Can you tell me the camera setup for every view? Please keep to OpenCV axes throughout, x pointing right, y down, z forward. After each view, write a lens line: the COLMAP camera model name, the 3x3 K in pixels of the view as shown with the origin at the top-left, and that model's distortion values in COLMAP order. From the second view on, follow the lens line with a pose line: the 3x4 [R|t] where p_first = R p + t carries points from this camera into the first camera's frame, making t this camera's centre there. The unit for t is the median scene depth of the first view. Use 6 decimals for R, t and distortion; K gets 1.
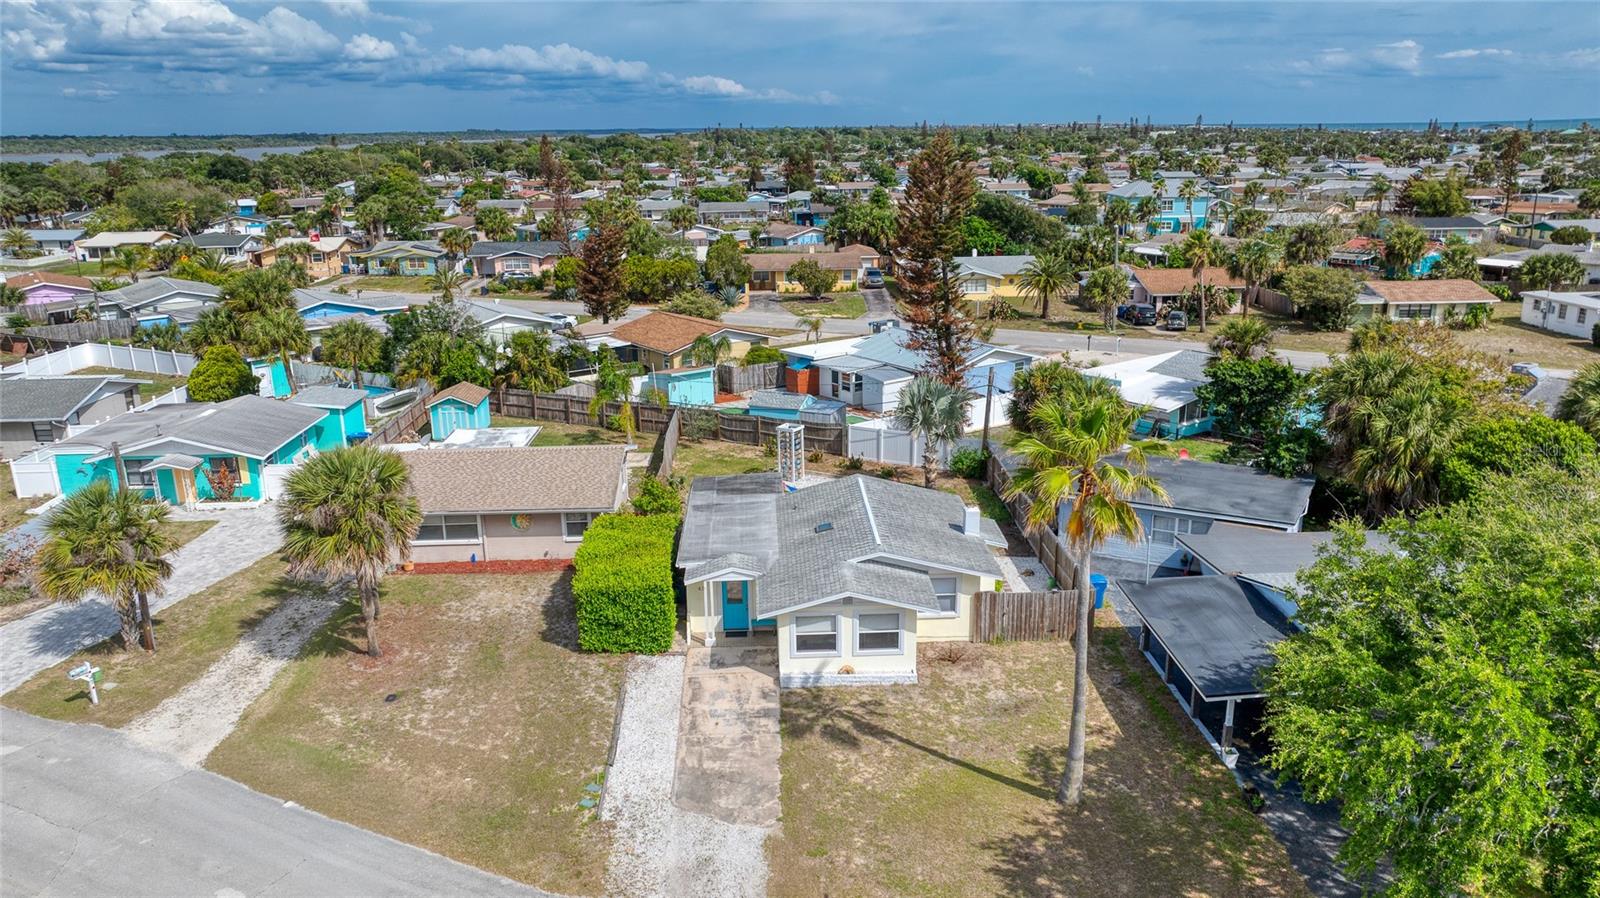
lens RADIAL K [[1131.2, 0, 805.8], [0, 1131.2, 459.0], [0, 0, 1]] dist [-0.020614, 0.015126]
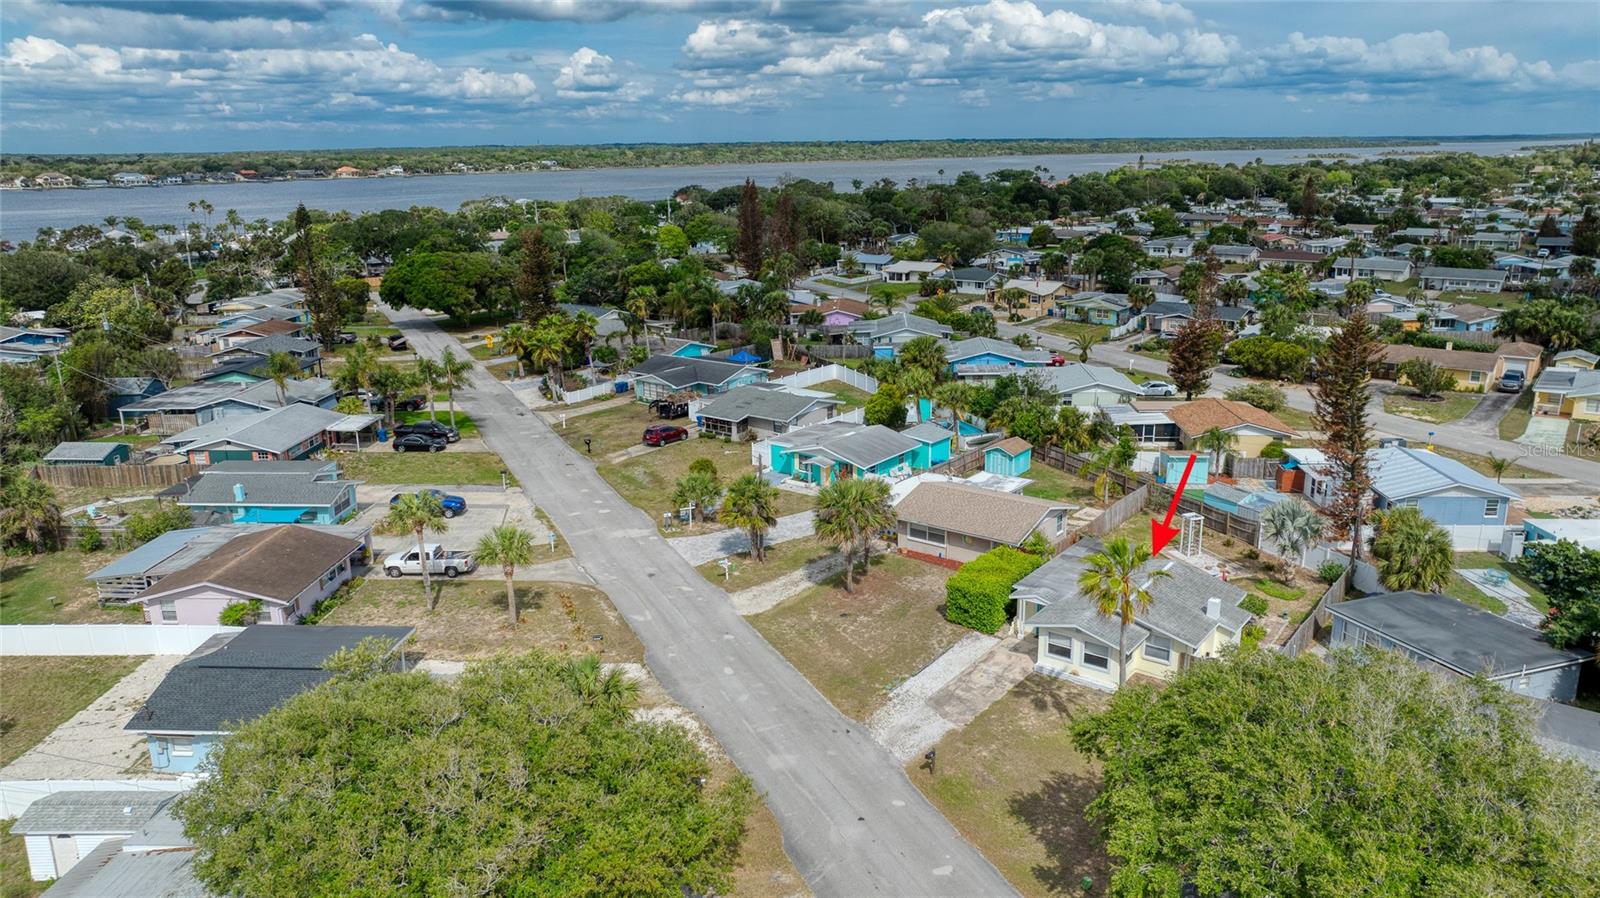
lens RADIAL K [[1131.2, 0, 795.4], [0, 1131.2, 449.9], [0, 0, 1]] dist [-0.020614, 0.015126]
pose [[0.768506, 0.172481, -0.616157, 0.446553], [-0.178677, 0.982523, 0.052181, -0.093335], [0.614389, 0.069992, 0.785893, -0.359969]]
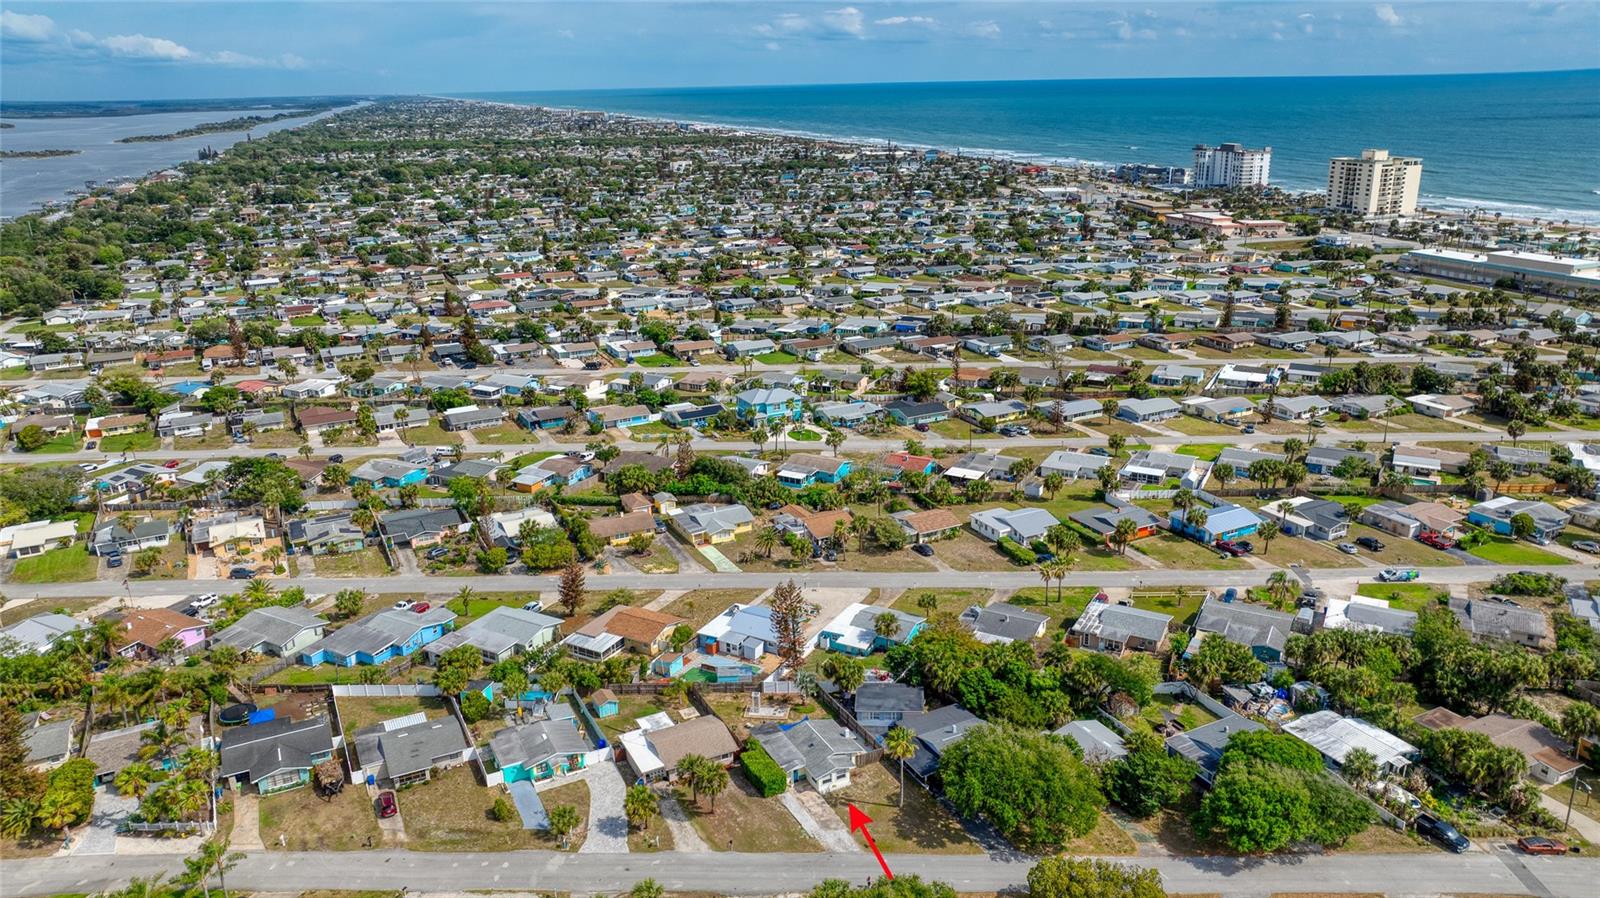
lens RADIAL K [[1131.2, 0, 790.6], [0, 1131.2, 444.7], [0, 0, 1]] dist [-0.020614, 0.015126]
pose [[0.914448, -0.138083, 0.380417, -0.956643], [0.129935, 0.990401, 0.047155, -0.796095], [-0.383277, 0.006308, 0.923612, -1.718108]]
